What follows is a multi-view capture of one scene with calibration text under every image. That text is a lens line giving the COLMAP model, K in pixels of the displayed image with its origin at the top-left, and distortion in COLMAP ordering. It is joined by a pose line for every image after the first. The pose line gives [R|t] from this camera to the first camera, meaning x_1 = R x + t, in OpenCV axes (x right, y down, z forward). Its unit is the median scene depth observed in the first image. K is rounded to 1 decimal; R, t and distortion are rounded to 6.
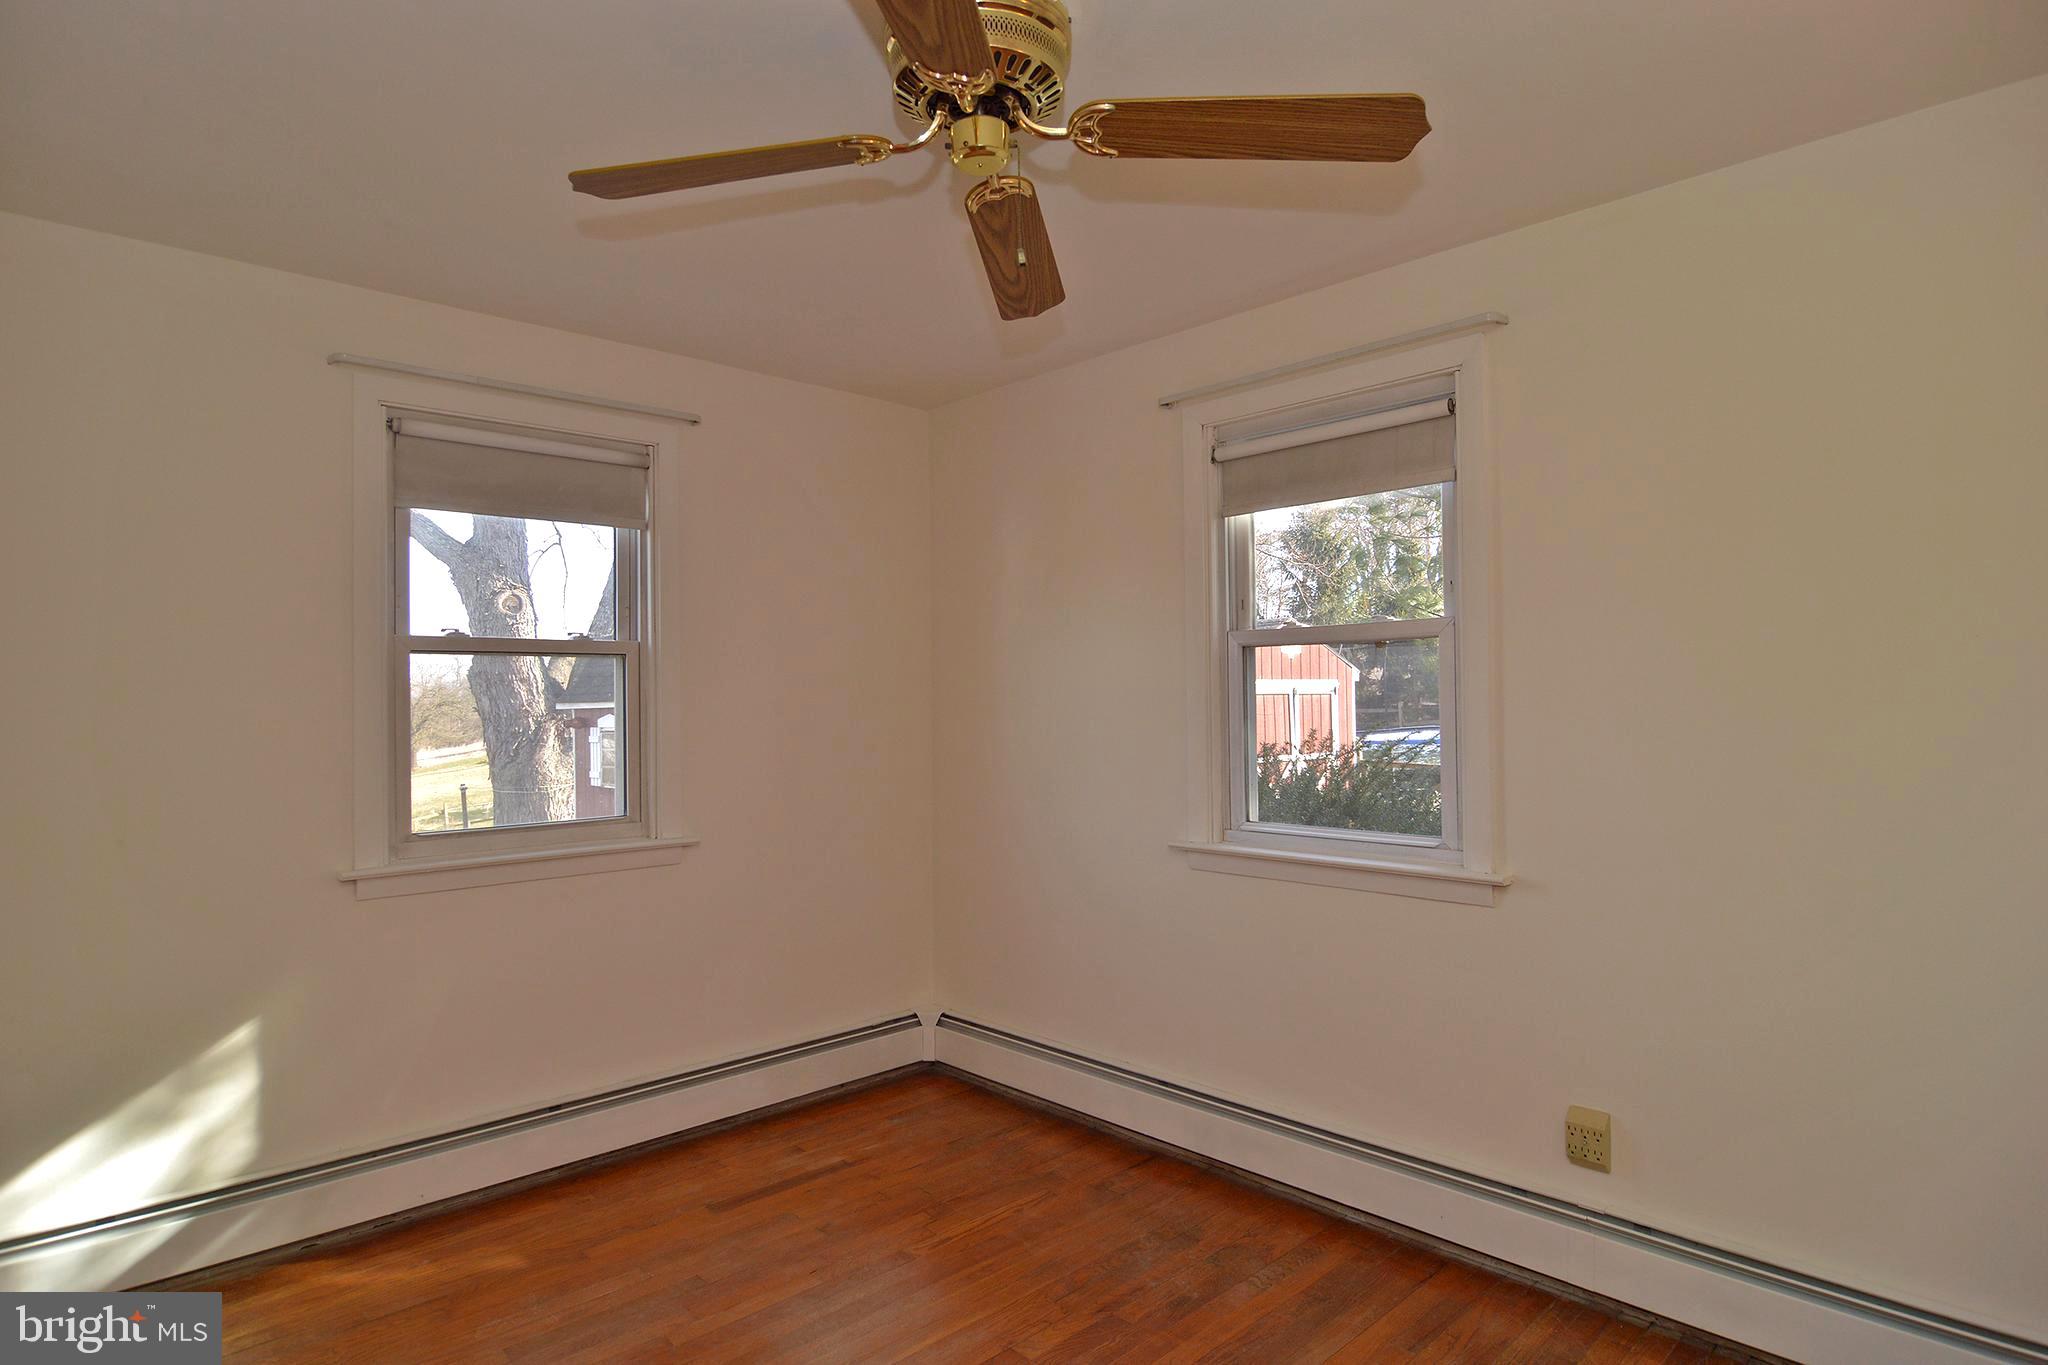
lens RADIAL K [[1121.4, 0, 1018.5], [0, 1121.4, 676.9], [0, 0, 1]] dist [-0.009263, -0.006880]
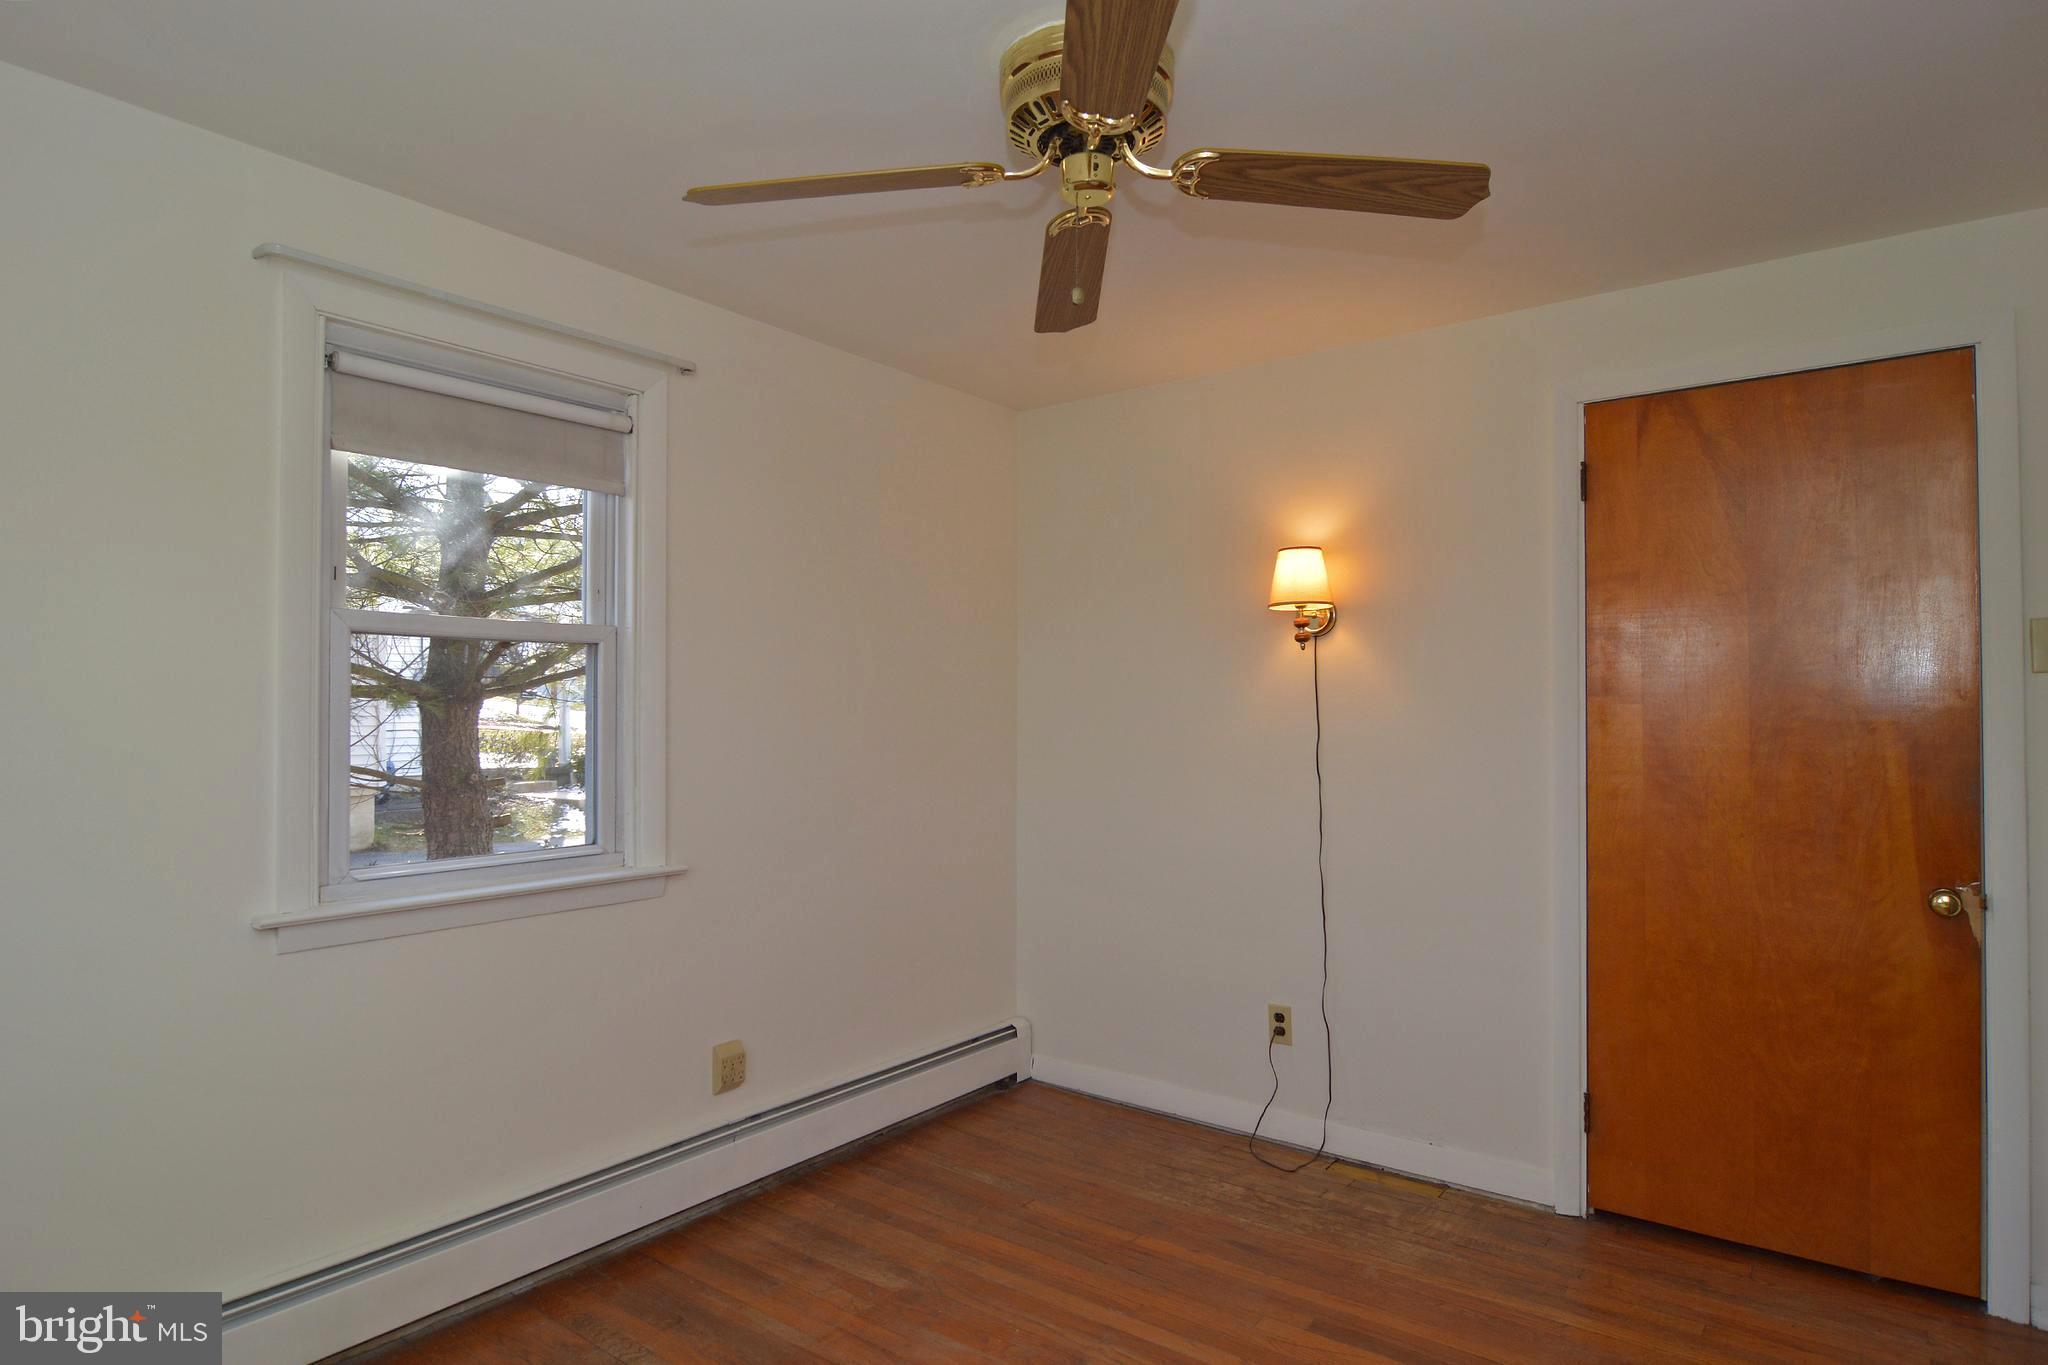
lens RADIAL K [[1121.4, 0, 1025.9], [0, 1121.4, 687.0], [0, 0, 1]] dist [-0.009263, -0.006880]
pose [[-0.163044, 0.038386, 0.985872, -0.698189], [-0.013343, 0.999066, -0.041107, 0.040226], [-0.986529, -0.019856, -0.162379, 0.805365]]
